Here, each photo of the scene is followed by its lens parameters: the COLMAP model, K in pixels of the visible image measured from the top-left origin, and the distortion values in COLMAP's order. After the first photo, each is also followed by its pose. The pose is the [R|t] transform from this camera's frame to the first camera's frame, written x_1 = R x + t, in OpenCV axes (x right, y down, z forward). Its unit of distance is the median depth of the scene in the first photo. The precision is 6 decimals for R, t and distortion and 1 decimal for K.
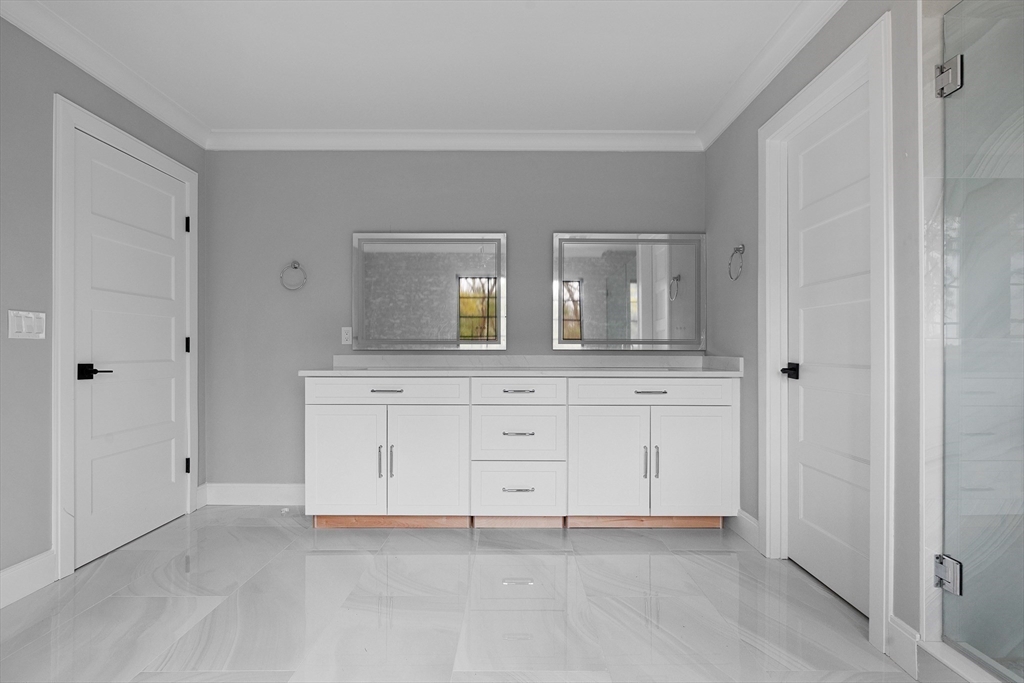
lens RADIAL K [[513.1, 0, 516.9], [0, 513.1, 346.8], [0, 0, 1]] dist [-0.002537, -0.001183]
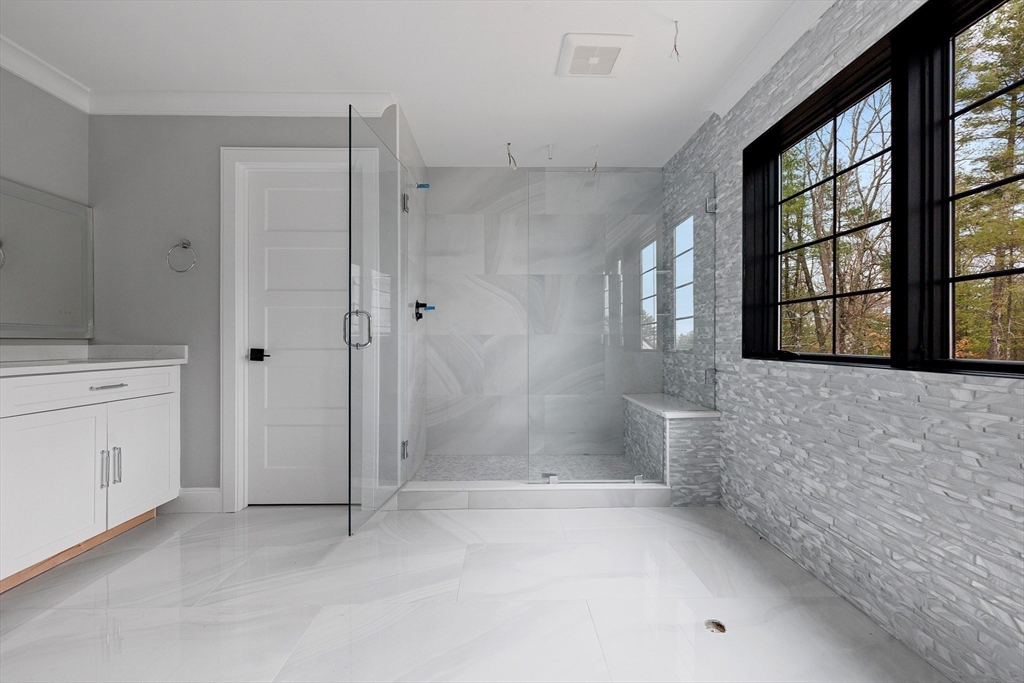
lens RADIAL K [[452.0, 0, 510.3], [0, 452.0, 340.1], [0, 0, 1]] dist [0.010244, 0.000094]
pose [[-0.022002, 0.001028, 0.999757, -0.515132], [-0.006837, 0.999976, -0.001179, 0.005969], [-0.999735, -0.006861, -0.021994, 0.338169]]
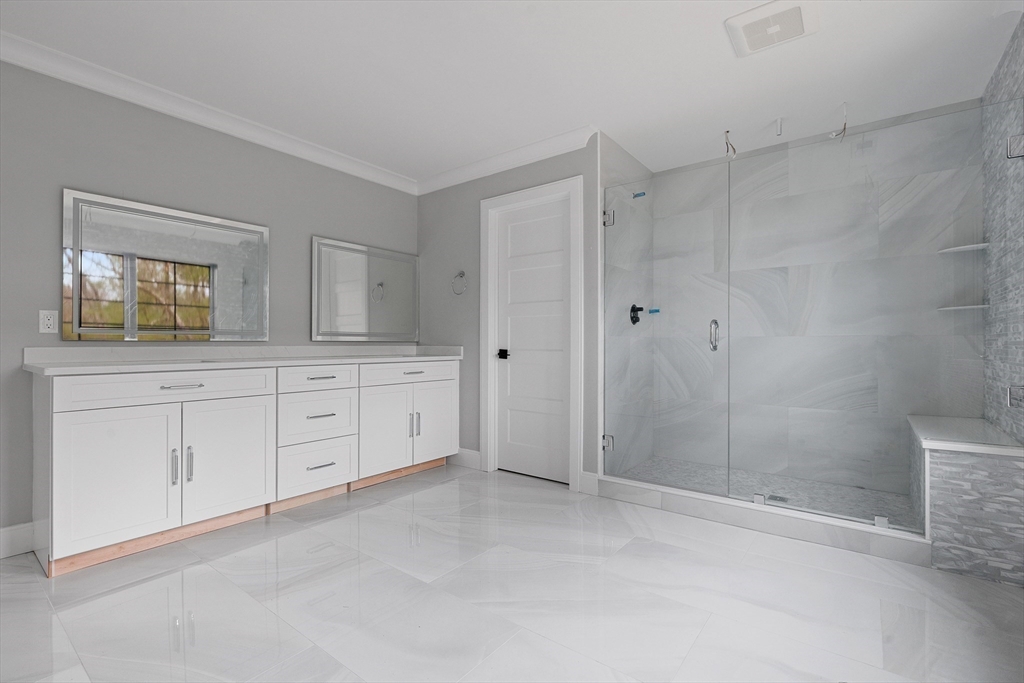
lens RADIAL K [[468.7, 0, 509.1], [0, 468.7, 338.6], [0, 0, 1]] dist [-0.002555, 0.000489]
pose [[0.611795, 0.006215, 0.790992, -0.551346], [-0.006186, 0.999976, -0.003073, 0.001277], [-0.790992, -0.003013, 0.611819, 0.051834]]
